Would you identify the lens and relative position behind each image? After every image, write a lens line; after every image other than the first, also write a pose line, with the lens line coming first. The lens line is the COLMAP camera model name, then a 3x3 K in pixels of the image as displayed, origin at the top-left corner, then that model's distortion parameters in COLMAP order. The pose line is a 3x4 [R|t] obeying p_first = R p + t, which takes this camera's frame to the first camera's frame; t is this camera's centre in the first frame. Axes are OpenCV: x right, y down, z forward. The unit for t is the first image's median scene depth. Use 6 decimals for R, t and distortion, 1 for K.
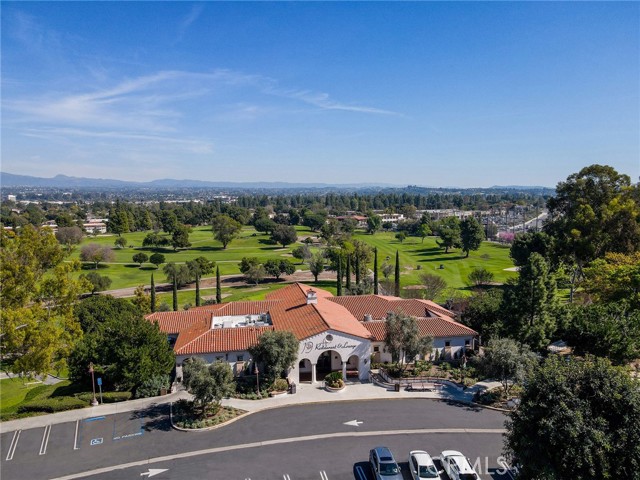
lens RADIAL K [[475.6, 0, 320.0], [0, 475.6, 240.0], [0, 0, 1]] dist [0.028692, -0.009511]
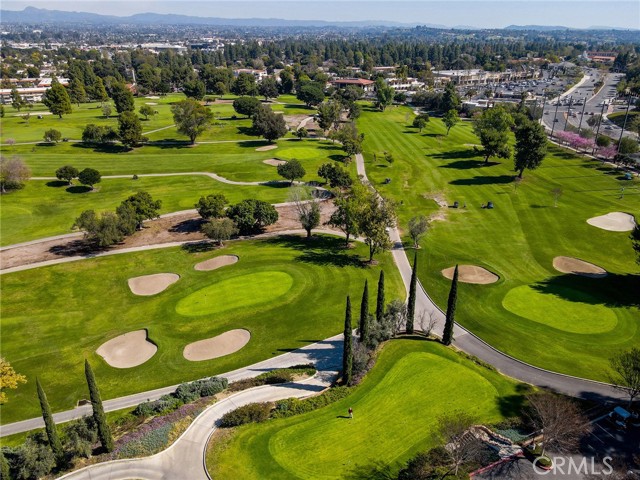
lens RADIAL K [[475.6, 0, 320.0], [0, 475.6, 240.0], [0, 0, 1]] dist [0.028692, -0.009511]
pose [[0.999958, 0.007422, 0.005424, 0.001686], [-0.008730, 0.951514, 0.307480, -0.046739], [-0.002879, -0.307514, 0.951539, 0.140401]]
